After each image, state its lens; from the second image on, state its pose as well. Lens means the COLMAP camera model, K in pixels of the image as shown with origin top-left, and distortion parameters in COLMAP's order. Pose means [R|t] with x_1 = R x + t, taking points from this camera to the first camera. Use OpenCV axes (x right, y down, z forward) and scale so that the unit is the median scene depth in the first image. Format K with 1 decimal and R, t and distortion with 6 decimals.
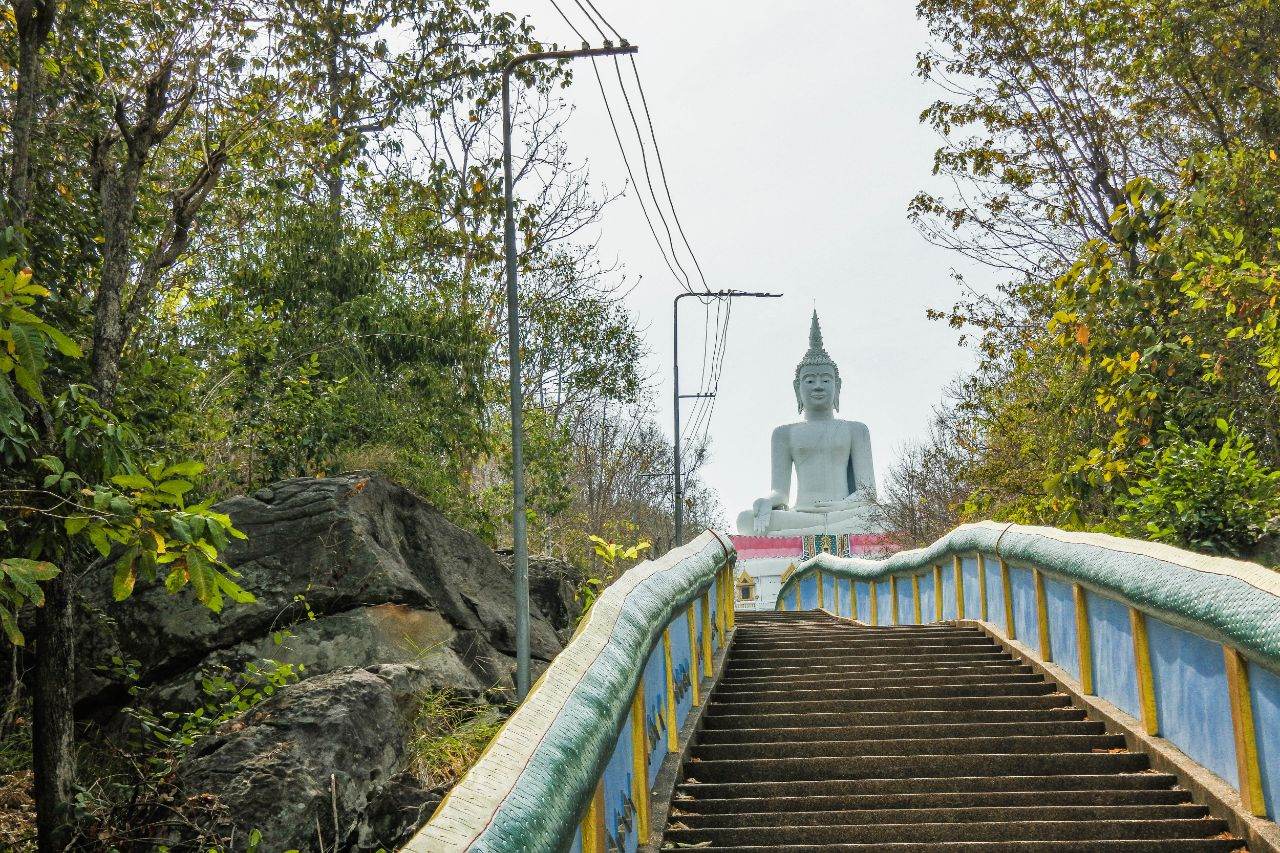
lens RADIAL K [[2802.8, 0, 640.0], [0, 2802.8, 426.5], [0, 0, 1]] dist [0.641832, 0.053156]
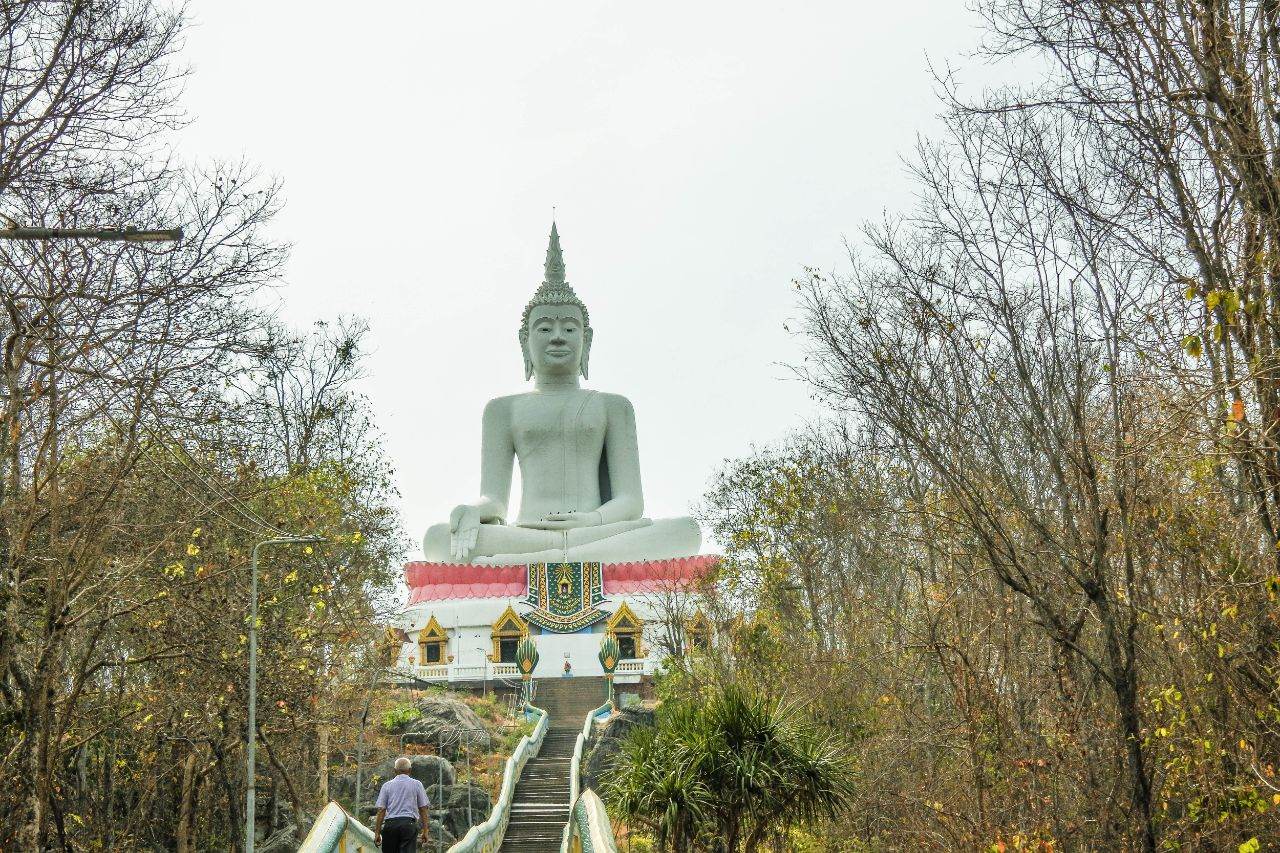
lens RADIAL K [[2802.8, 0, 640.0], [0, 2802.8, 426.5], [0, 0, 1]] dist [0.641832, 0.053156]
pose [[0.994430, 0.028622, 0.101437, 0.017647], [-0.024159, 0.998697, -0.044953, 0.034644], [-0.102591, 0.042252, 0.993826, 0.360609]]
